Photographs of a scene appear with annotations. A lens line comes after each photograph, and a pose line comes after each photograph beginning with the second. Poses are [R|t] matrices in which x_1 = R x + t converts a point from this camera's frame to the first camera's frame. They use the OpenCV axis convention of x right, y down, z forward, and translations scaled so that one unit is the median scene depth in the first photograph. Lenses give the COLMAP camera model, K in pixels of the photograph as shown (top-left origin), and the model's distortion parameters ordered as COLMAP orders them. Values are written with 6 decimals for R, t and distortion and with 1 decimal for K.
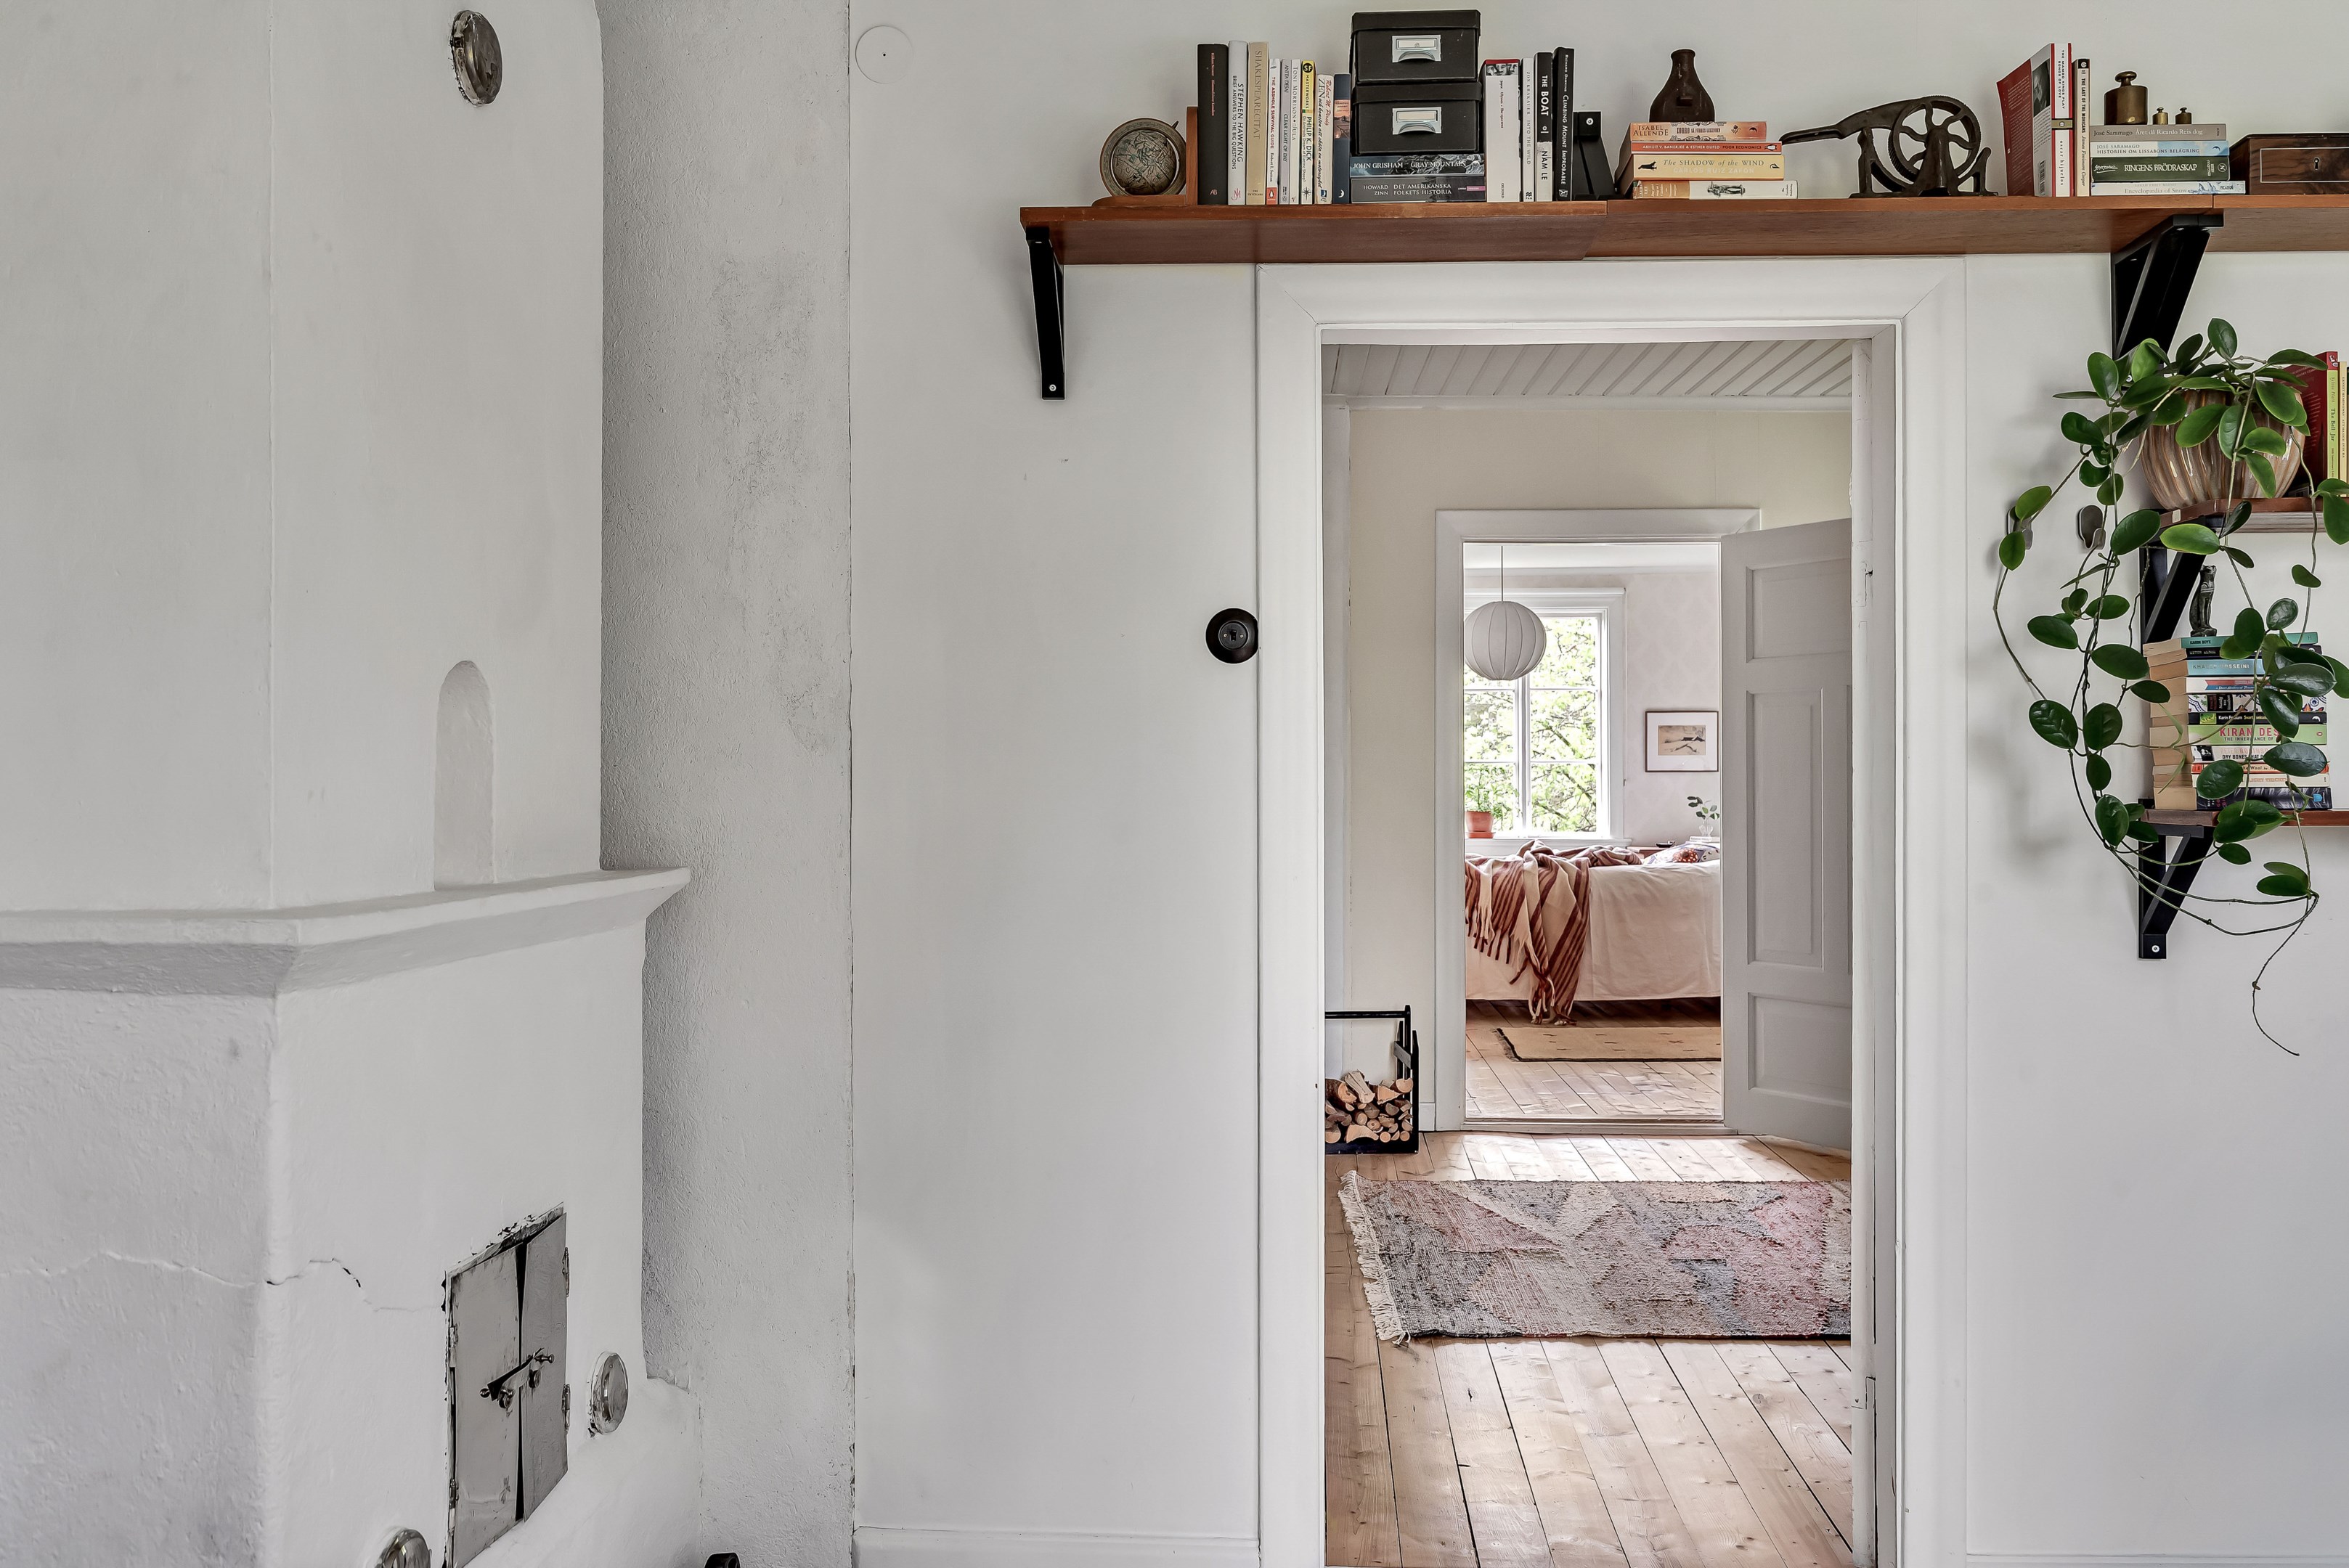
lens RADIAL K [[2002.3, 0, 1174.5], [0, 2002.3, 784.0], [0, 0, 1]] dist [-0.007823, 0.001321]
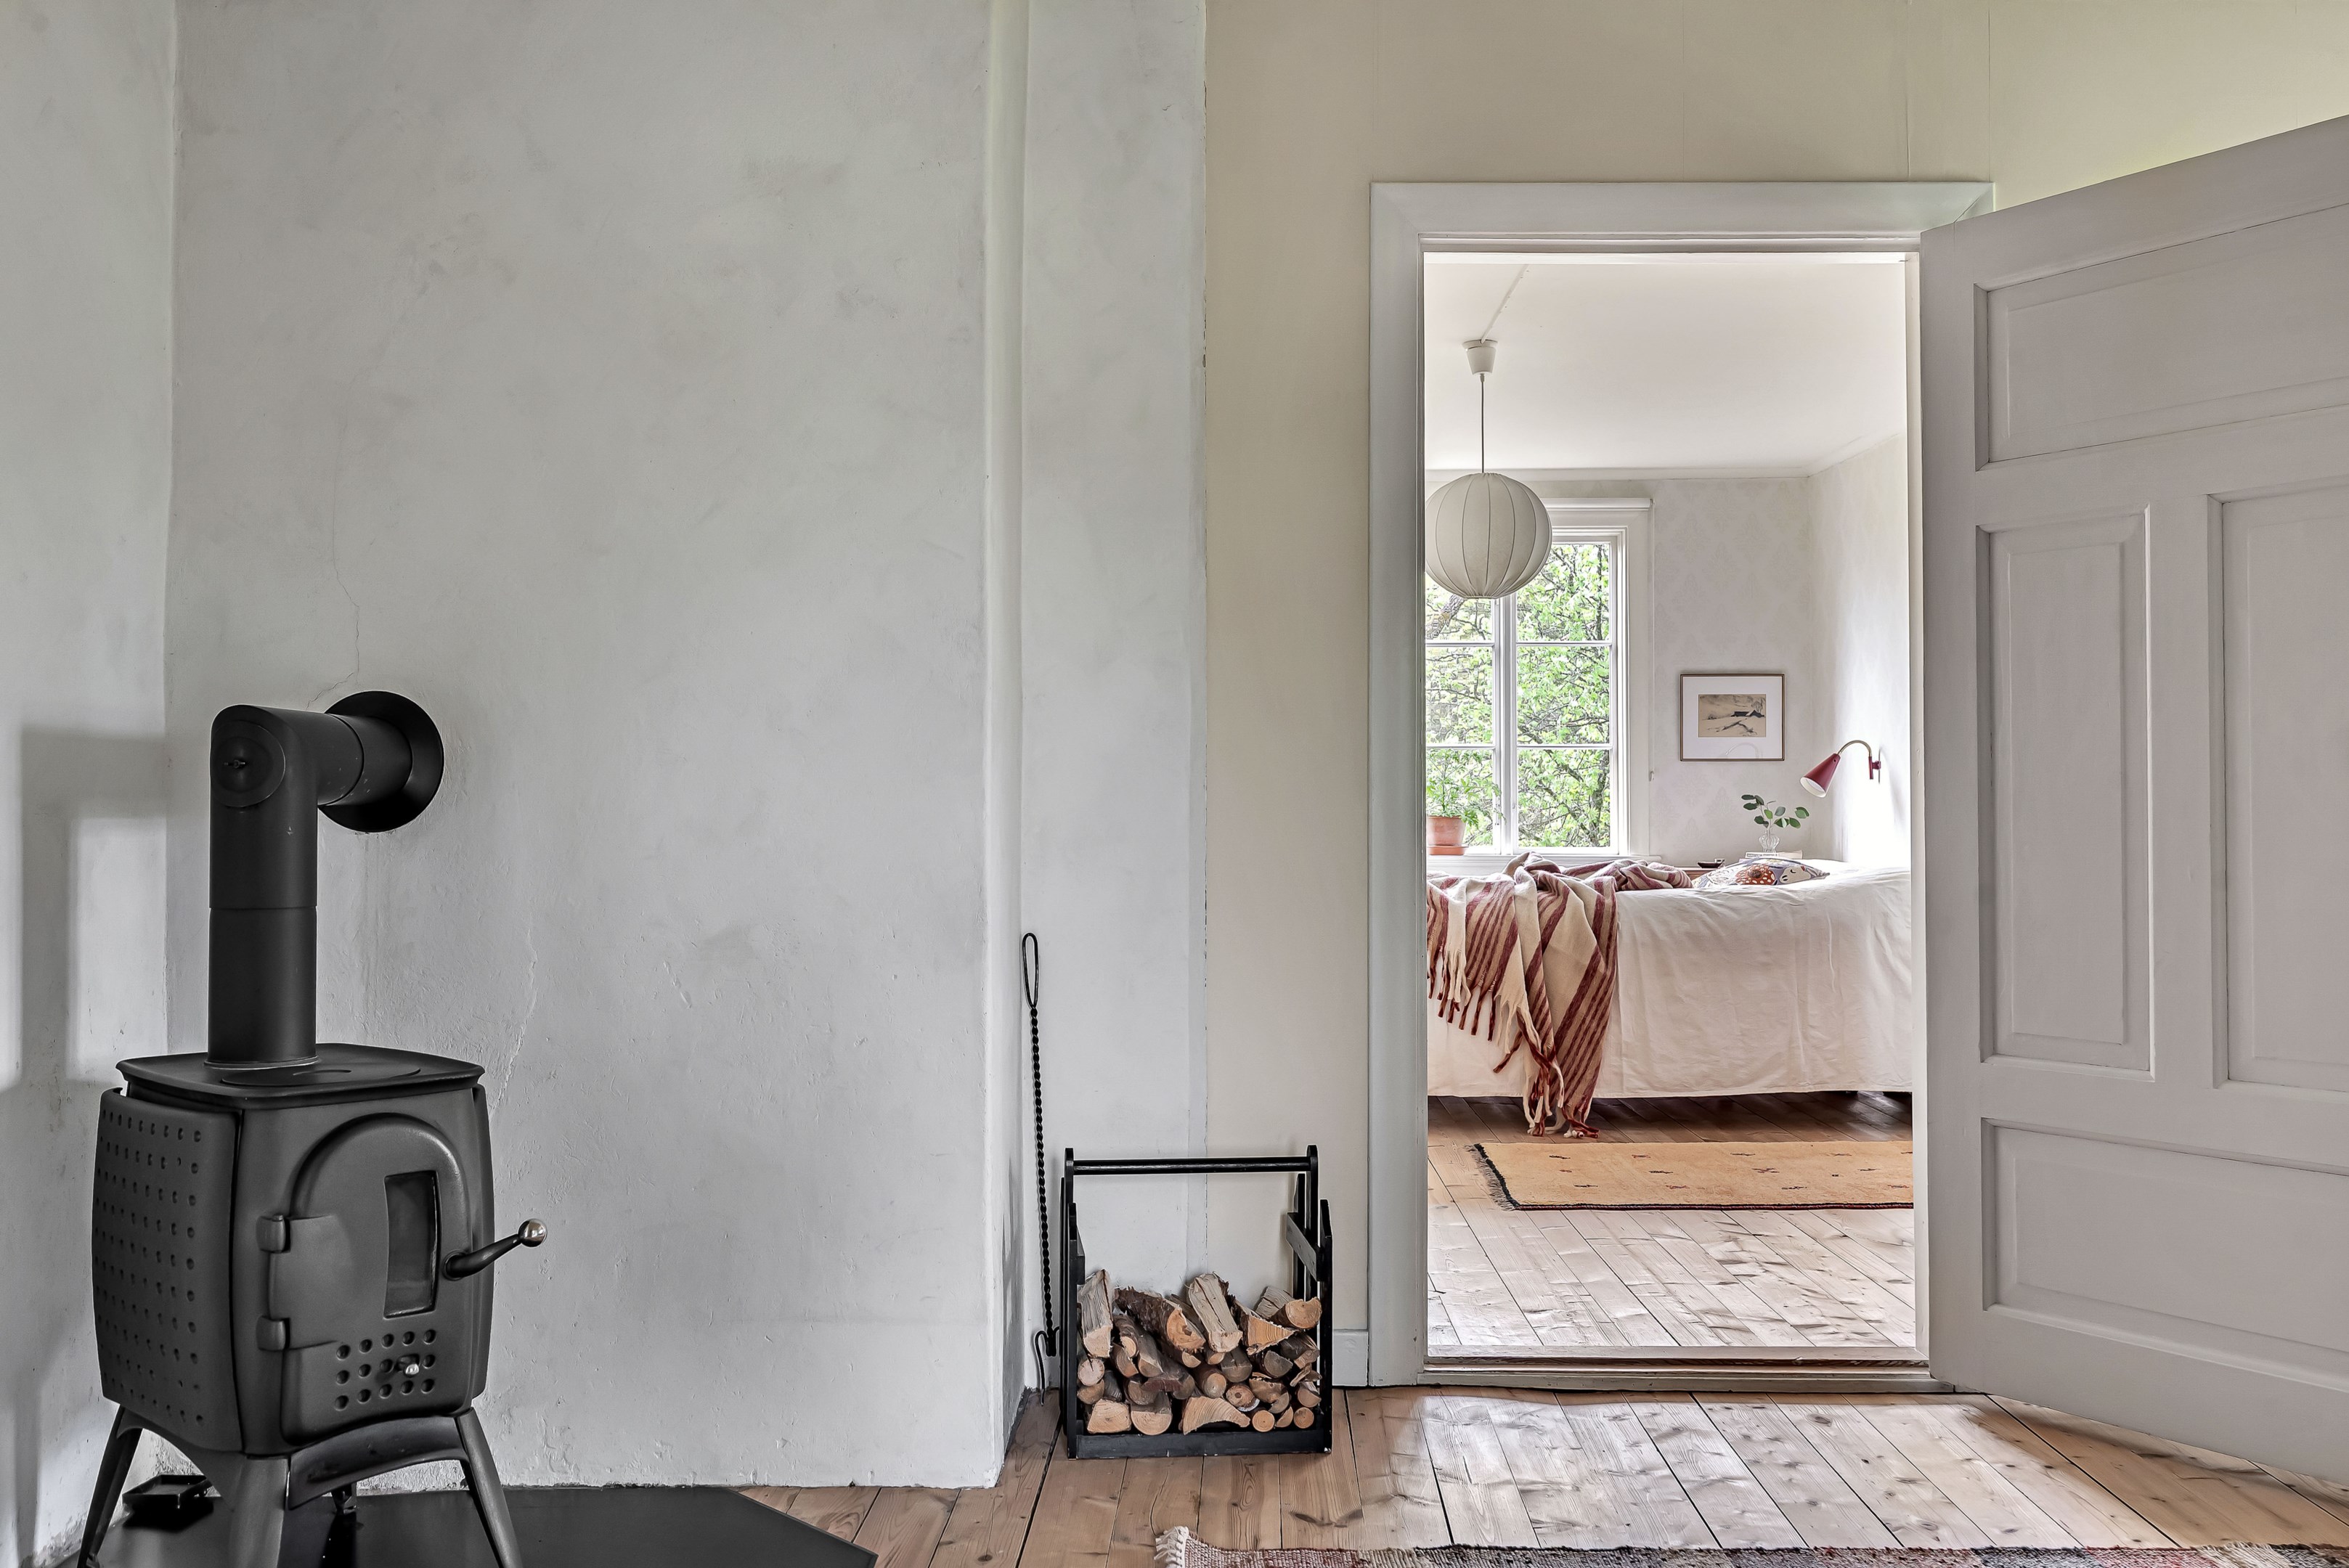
lens RADIAL K [[2002.3, 0, 1174.5], [0, 2002.3, 784.0], [0, 0, 1]] dist [-0.007823, 0.001321]
pose [[0.999774, 0.003313, 0.021017, 0.051053], [-0.002798, 0.999696, -0.024508, 0.023372], [-0.021092, 0.024443, 0.999479, 0.357341]]
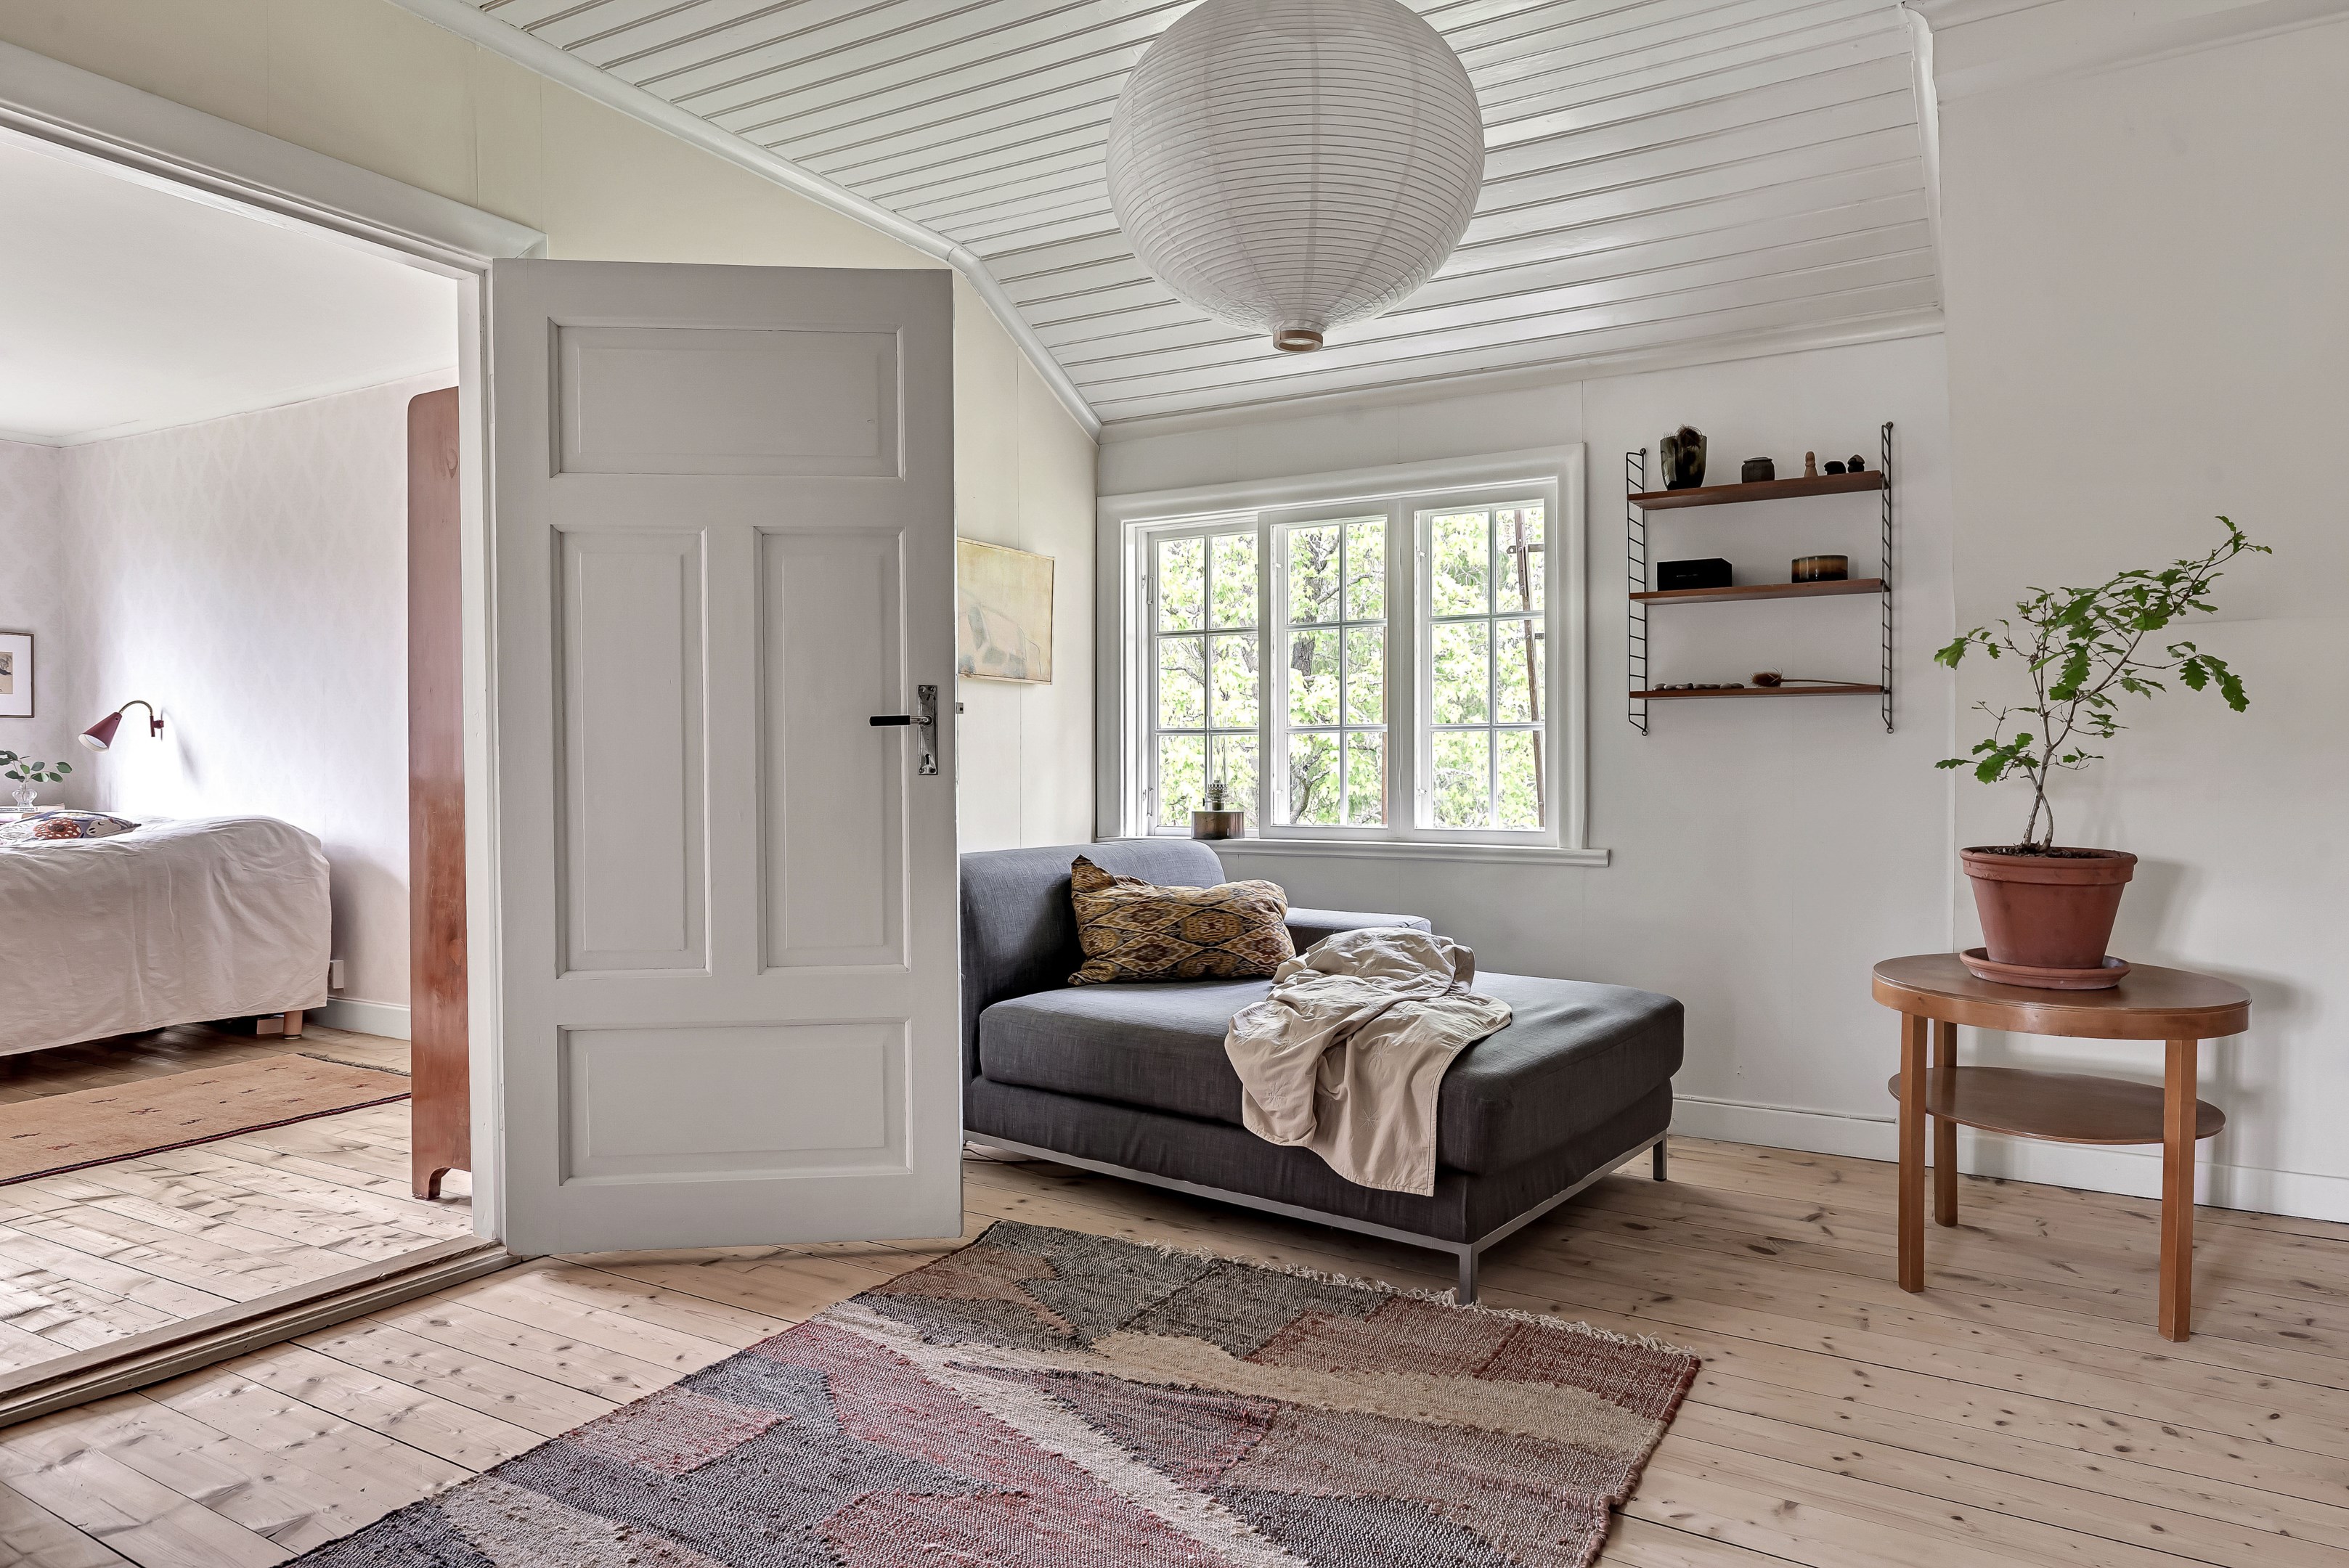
lens RADIAL K [[1462.8, 0, 1174.5], [0, 1462.8, 784.0], [0, 0, 1]] dist [0.000833, 0.001306]
pose [[0.459250, -0.010930, 0.888240, -0.013227], [0.010071, 0.999924, 0.007097, 0.021739], [-0.888250, 0.005686, 0.459325, 0.454773]]
